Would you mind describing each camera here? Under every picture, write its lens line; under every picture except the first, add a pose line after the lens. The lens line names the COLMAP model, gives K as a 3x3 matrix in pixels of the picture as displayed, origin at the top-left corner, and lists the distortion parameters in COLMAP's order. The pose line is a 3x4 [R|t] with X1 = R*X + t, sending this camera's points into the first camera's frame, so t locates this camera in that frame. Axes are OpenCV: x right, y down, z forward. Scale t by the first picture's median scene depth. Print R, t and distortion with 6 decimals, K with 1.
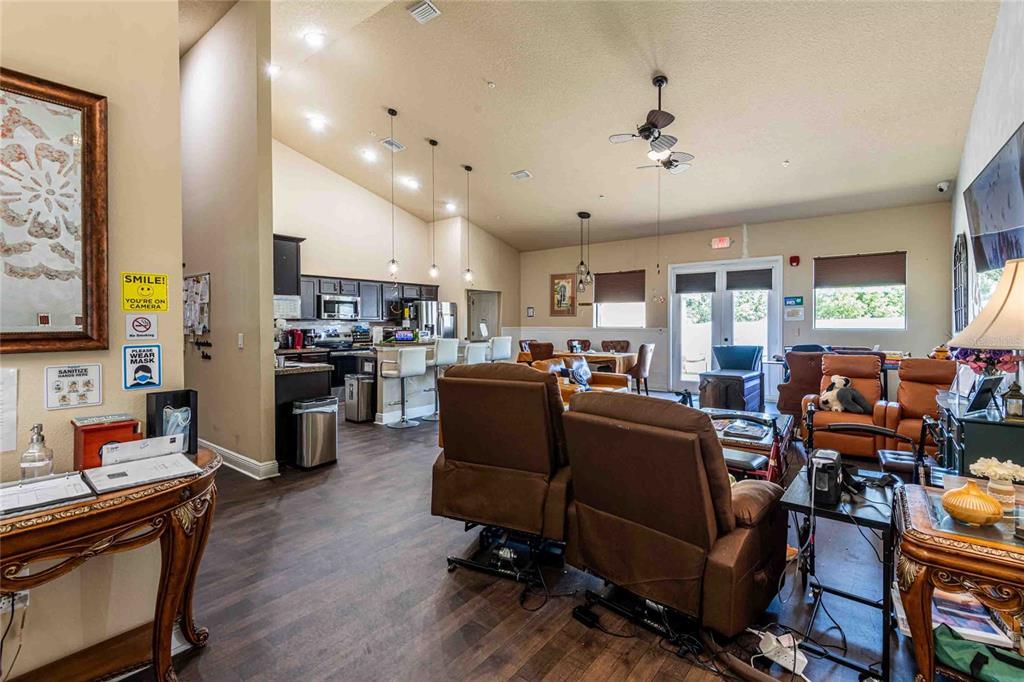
lens RADIAL K [[492.3, 0, 507.5], [0, 492.3, 321.0], [0, 0, 1]] dist [-0.001065, -0.000637]
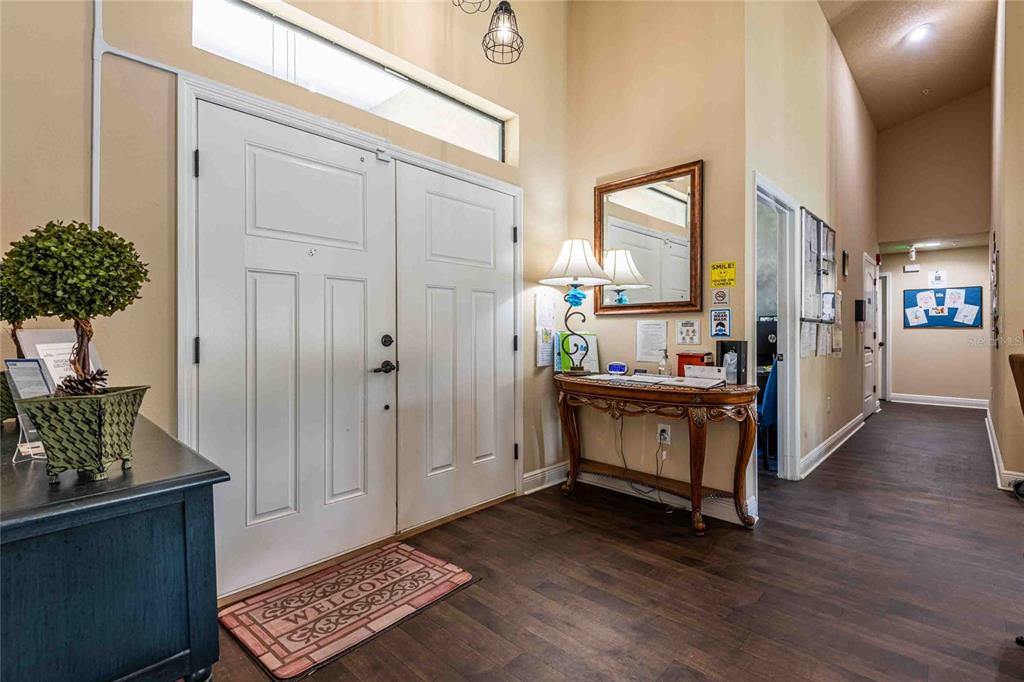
lens RADIAL K [[467.8, 0, 507.8], [0, 467.8, 334.2], [0, 0, 1]] dist [0.034800, -0.022755]
pose [[-0.070642, 0.011783, -0.997432, 0.833891], [-0.002586, 0.999925, 0.011995, 0.119464], [0.997498, 0.003426, -0.070606, 0.467056]]
